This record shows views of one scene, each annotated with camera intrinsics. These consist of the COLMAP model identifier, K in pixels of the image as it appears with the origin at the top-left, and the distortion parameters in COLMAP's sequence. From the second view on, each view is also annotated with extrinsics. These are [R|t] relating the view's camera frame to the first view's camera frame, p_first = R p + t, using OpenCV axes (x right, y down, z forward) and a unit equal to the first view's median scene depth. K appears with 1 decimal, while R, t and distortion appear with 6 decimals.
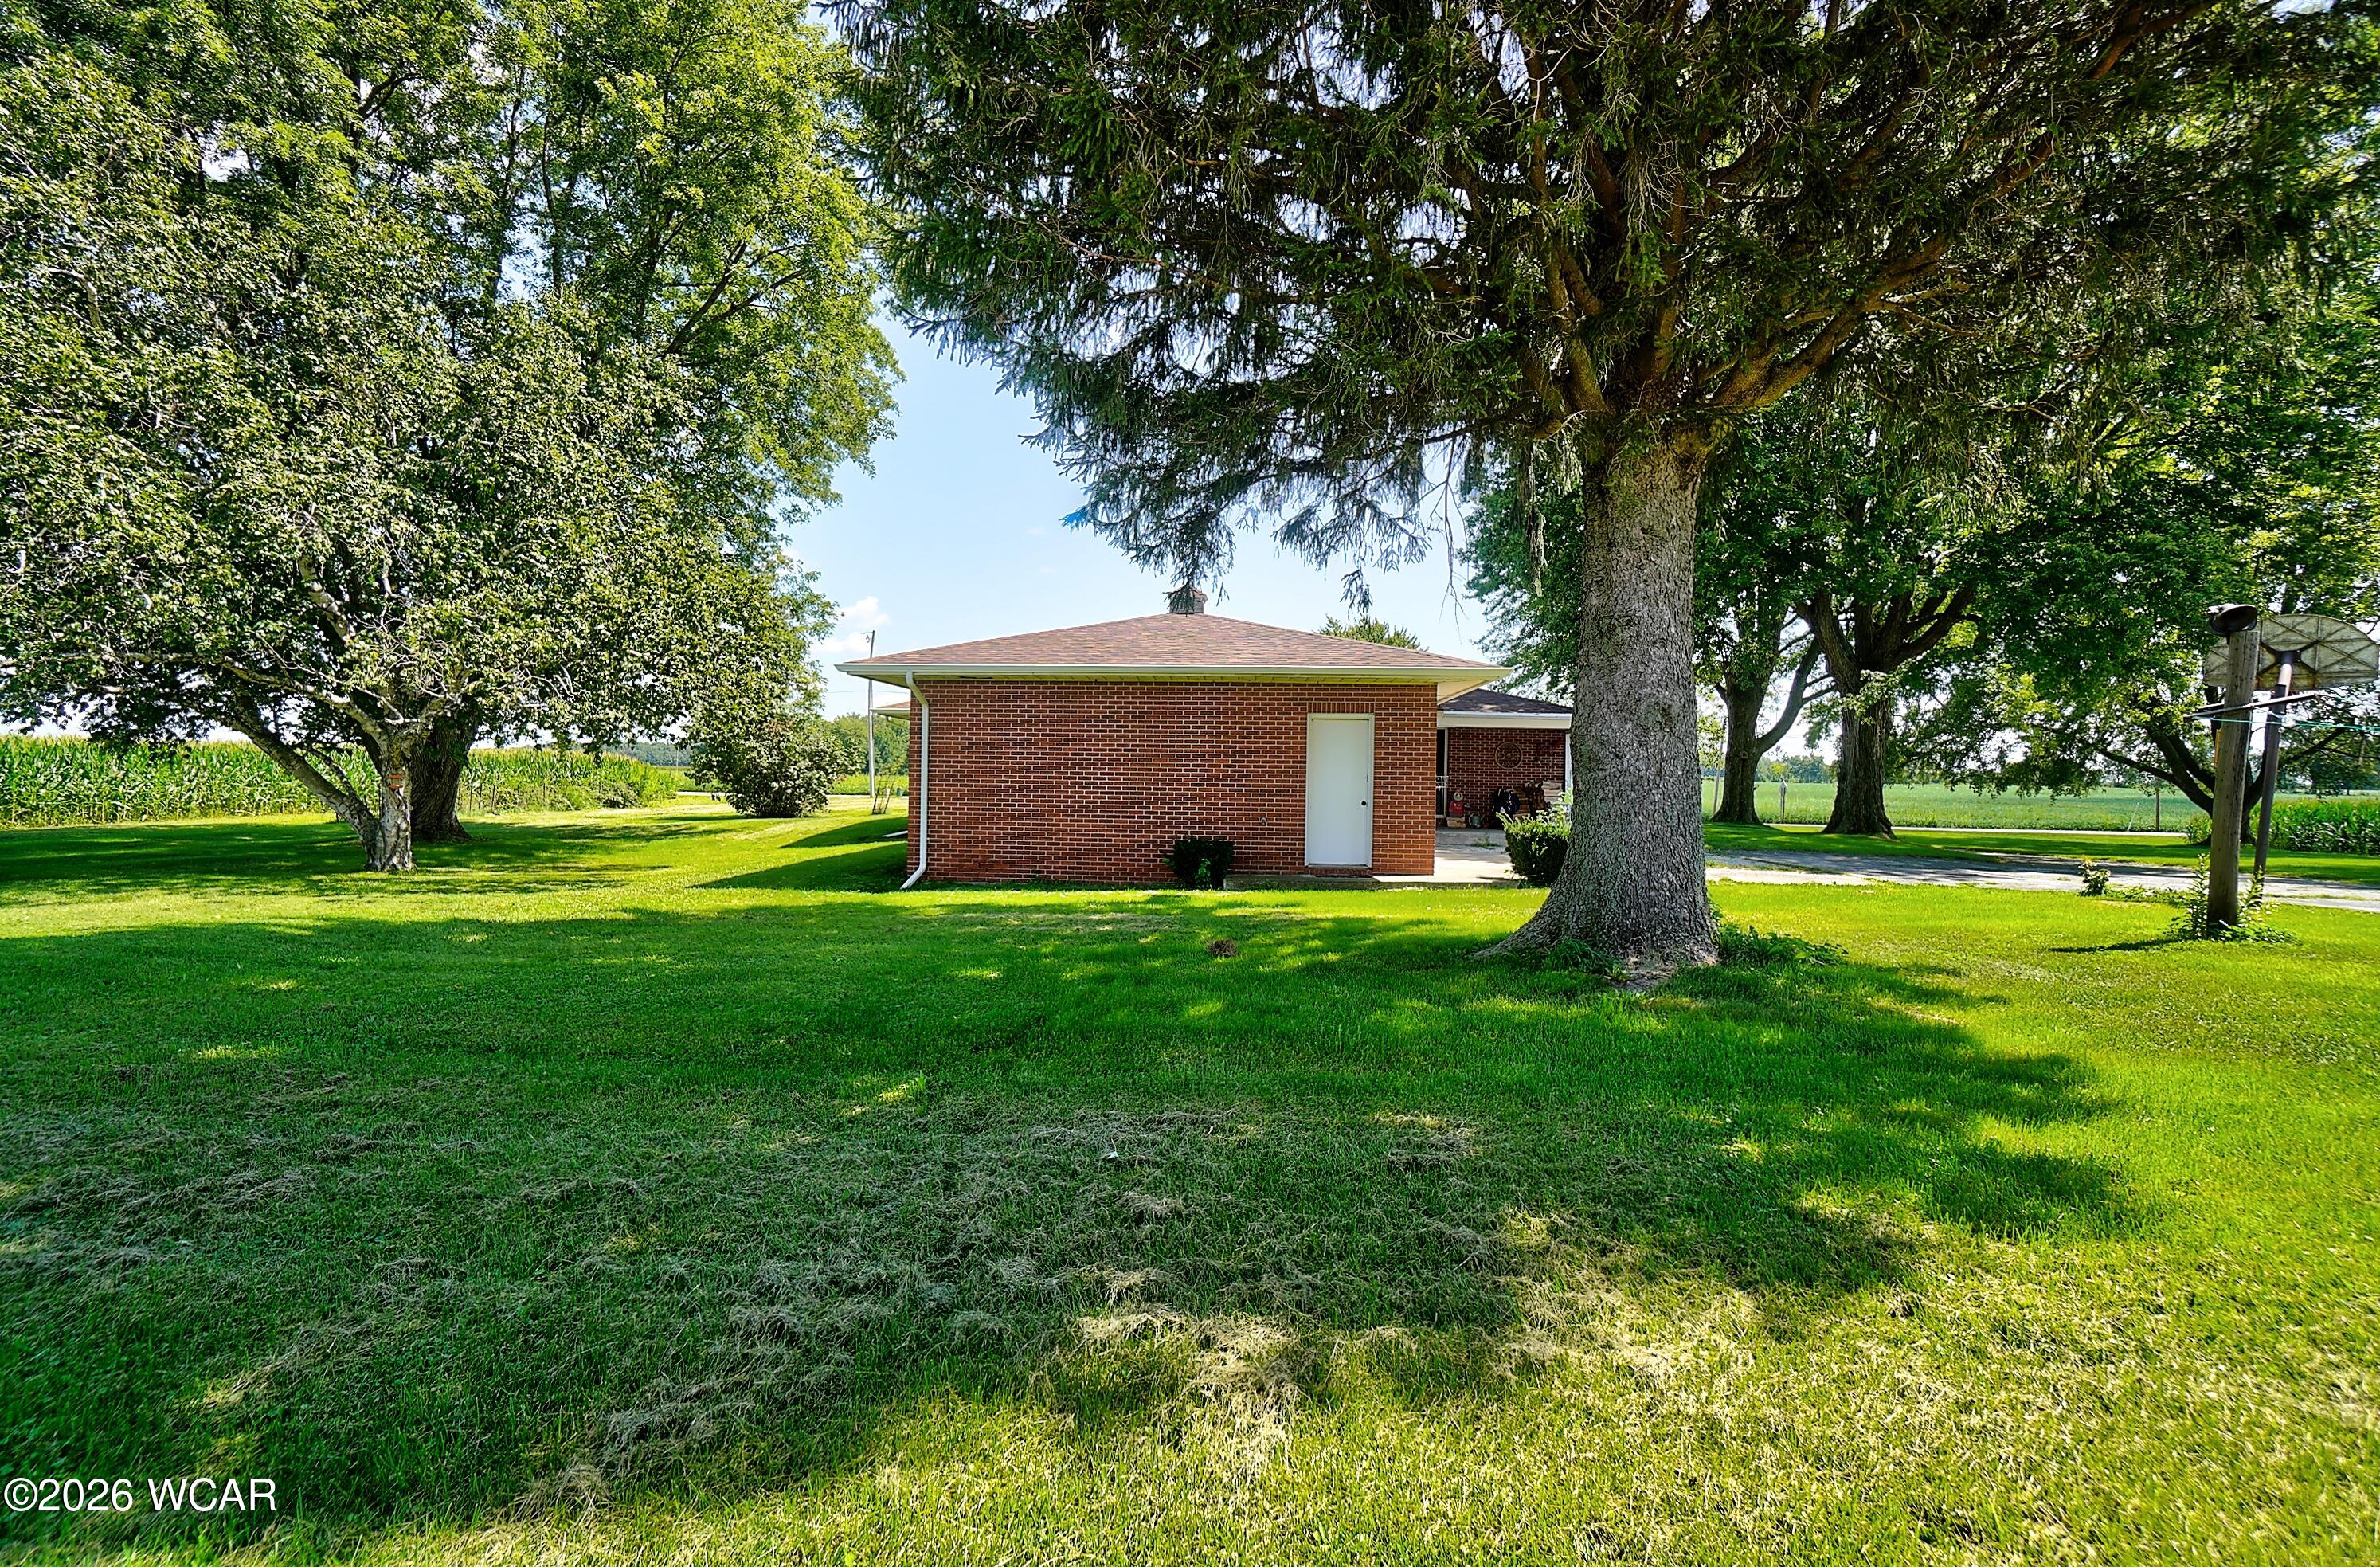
lens RADIAL K [[1048.5, 0, 1165.4], [0, 1048.5, 780.4], [0, 0, 1]] dist [-0.064126, 0.022435]
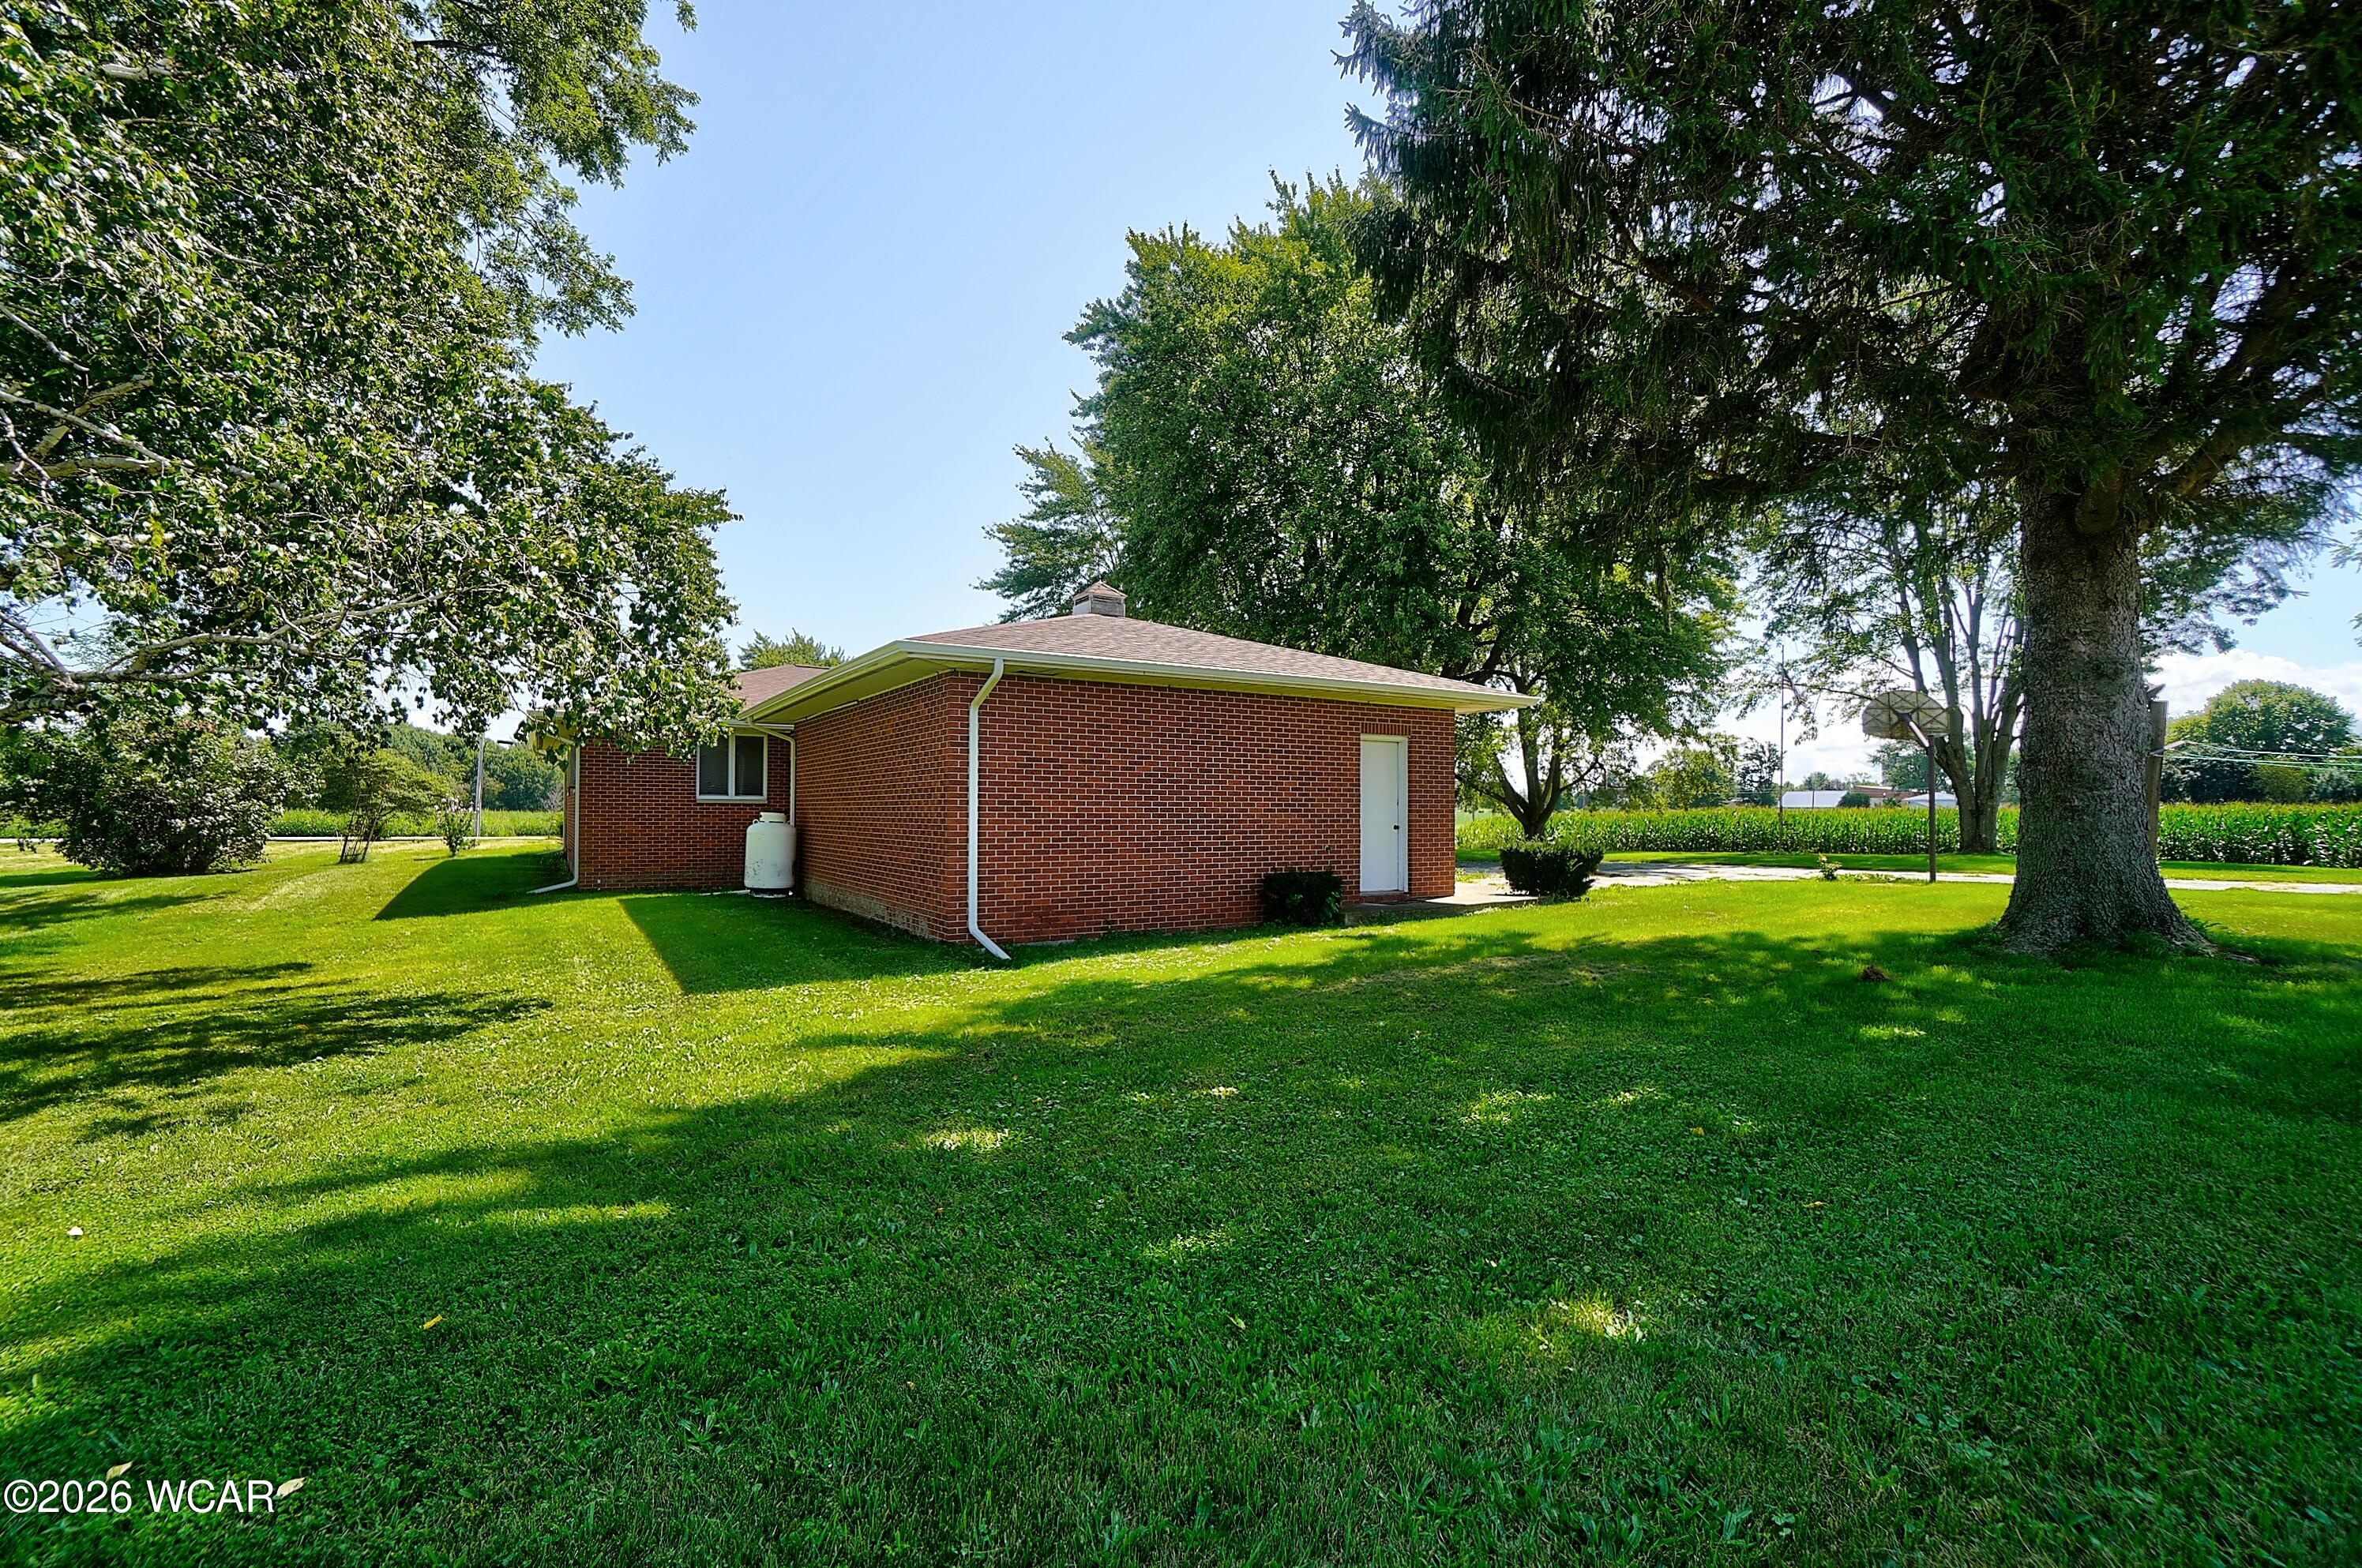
lens RADIAL K [[989.0, 0, 1181.0], [0, 989.0, 784.0], [0, 0, 1]] dist [0.000572, 0.000043]
pose [[0.814180, -0.001285, 0.580611, -0.507002], [0.011497, 0.999837, -0.013909, -0.008452], [-0.580499, 0.018000, 0.814062, 0.370408]]
